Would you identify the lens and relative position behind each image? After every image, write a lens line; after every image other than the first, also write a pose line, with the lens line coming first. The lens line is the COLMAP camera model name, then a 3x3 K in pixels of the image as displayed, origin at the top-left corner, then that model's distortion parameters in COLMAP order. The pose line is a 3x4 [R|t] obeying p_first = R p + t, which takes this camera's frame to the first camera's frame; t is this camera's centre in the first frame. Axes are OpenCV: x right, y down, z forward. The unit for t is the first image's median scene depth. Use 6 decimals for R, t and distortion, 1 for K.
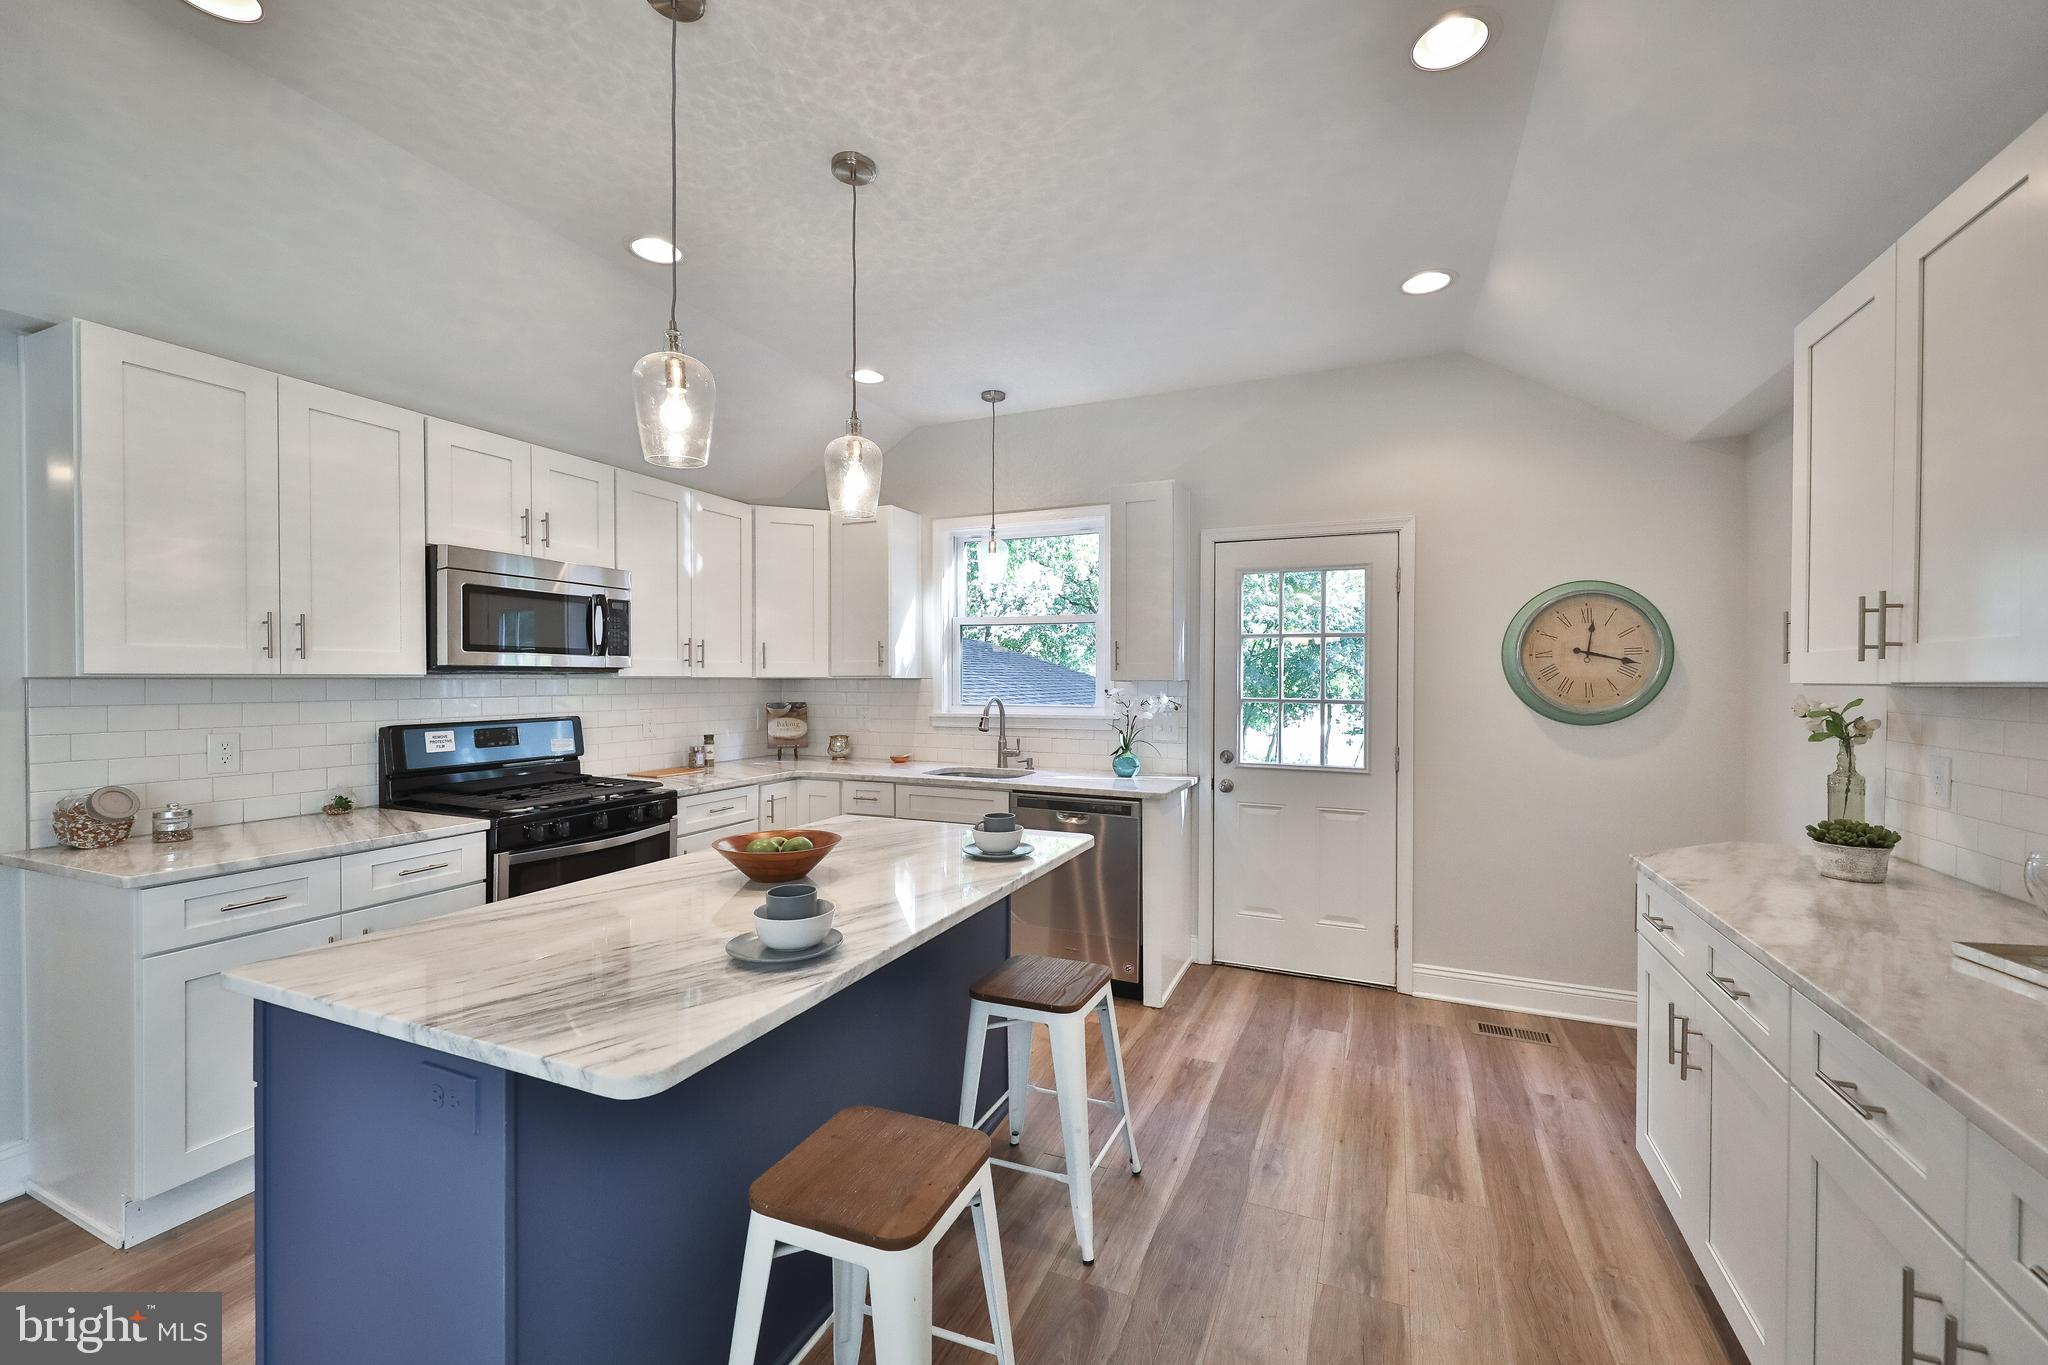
lens RADIAL K [[835.0, 0, 1022.4], [0, 835.0, 677.5], [0, 0, 1]] dist [0.002140, 0.000090]
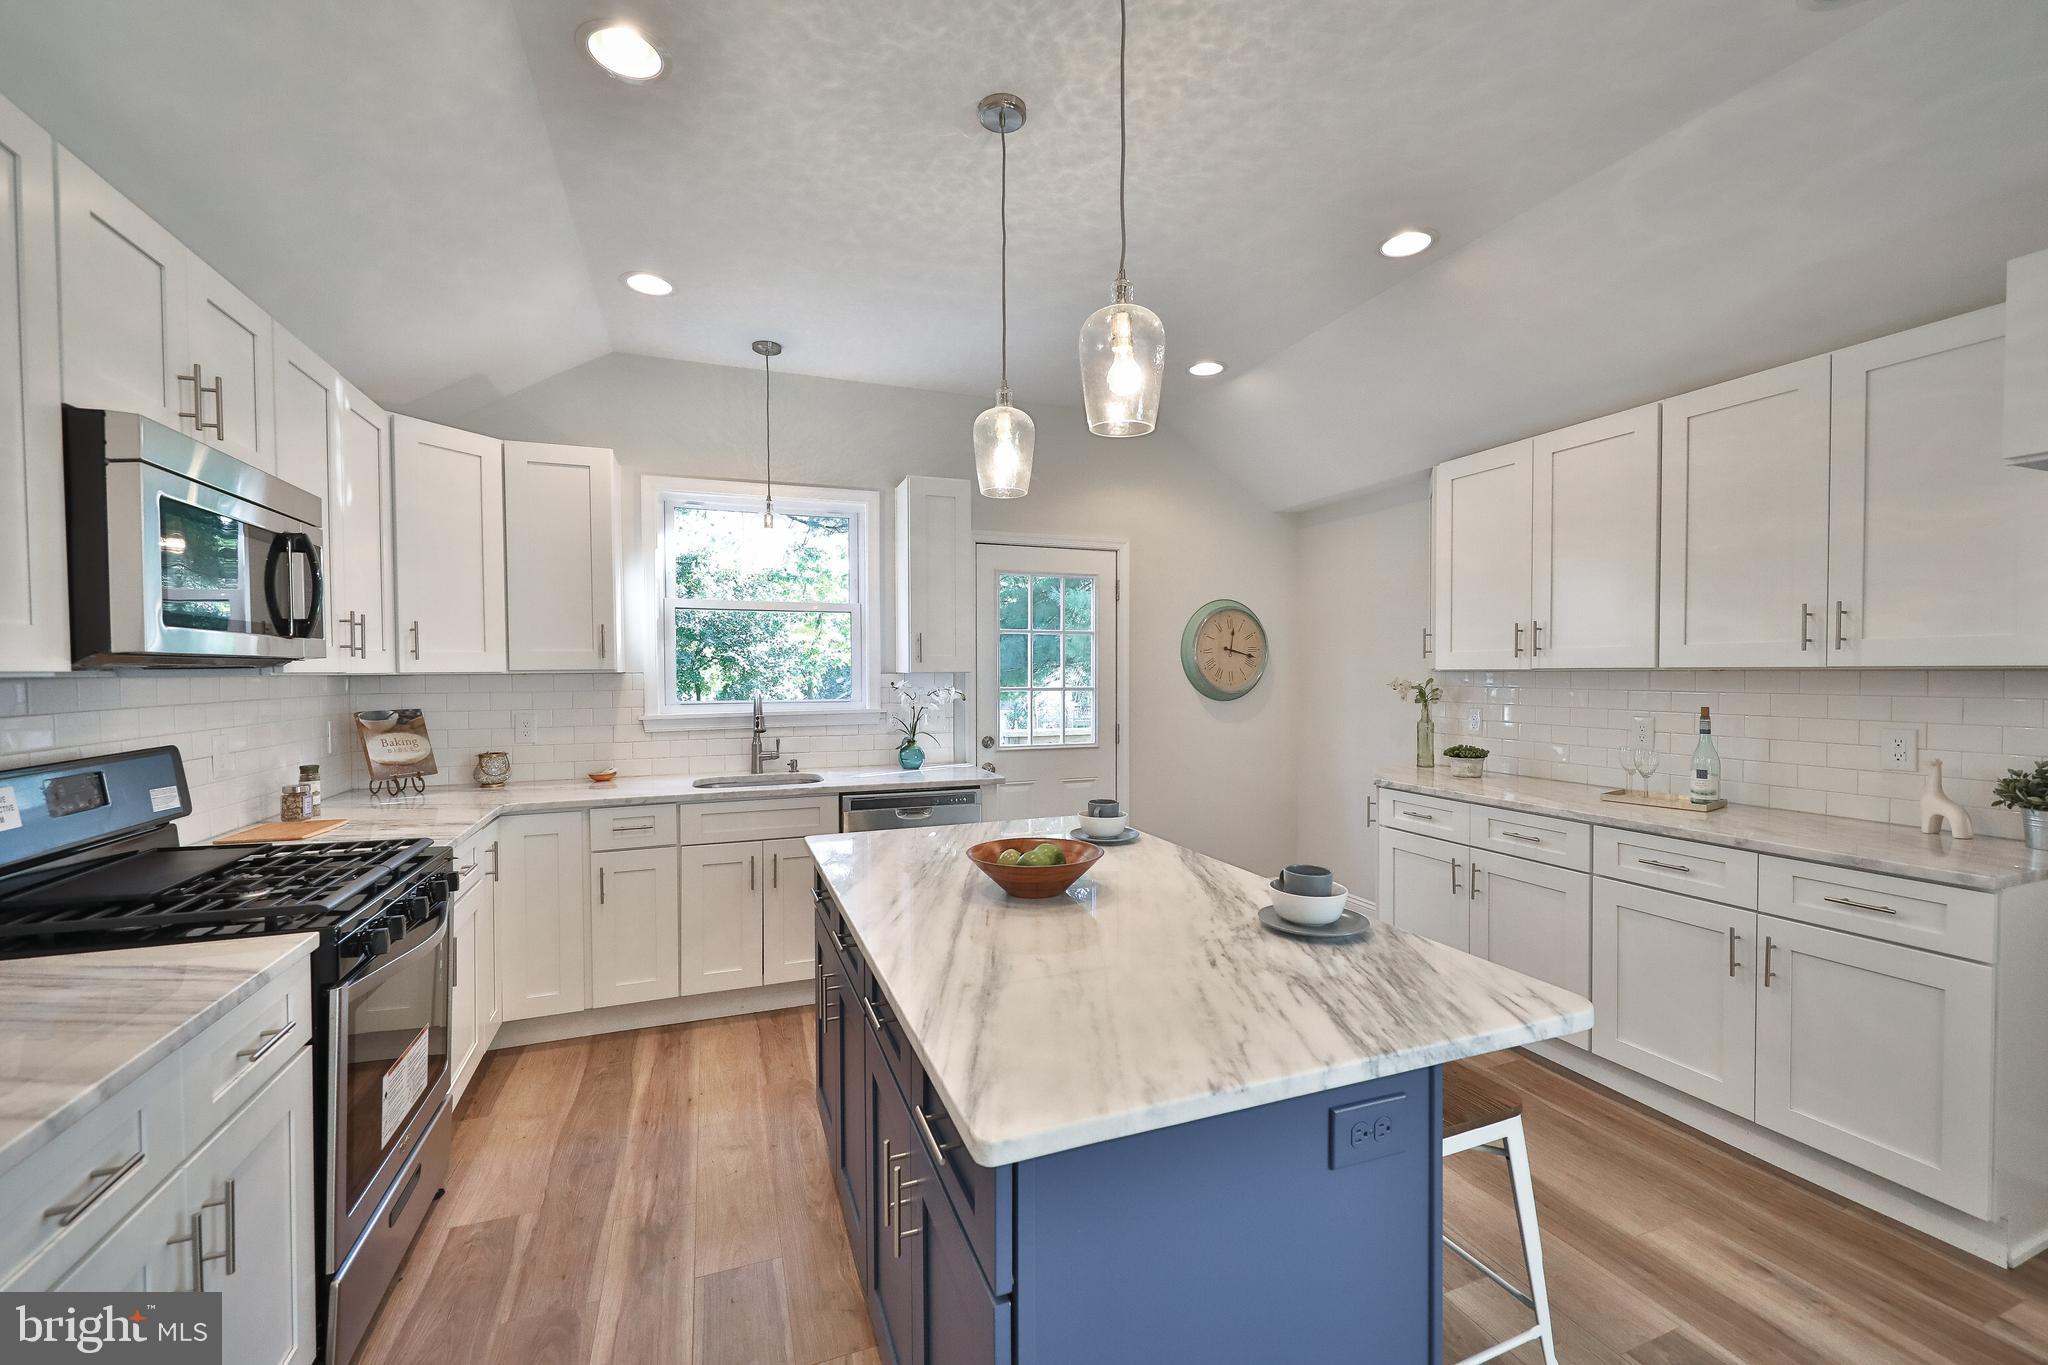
lens RADIAL K [[840.2, 0, 1035.2], [0, 840.2, 682.9], [0, 0, 1]] dist [0.002150, -0.000247]
pose [[0.706532, -0.017553, 0.707463, -0.528935], [0.006414, 0.999810, 0.018401, -0.001938], [-0.707652, -0.008464, 0.706510, 0.204272]]
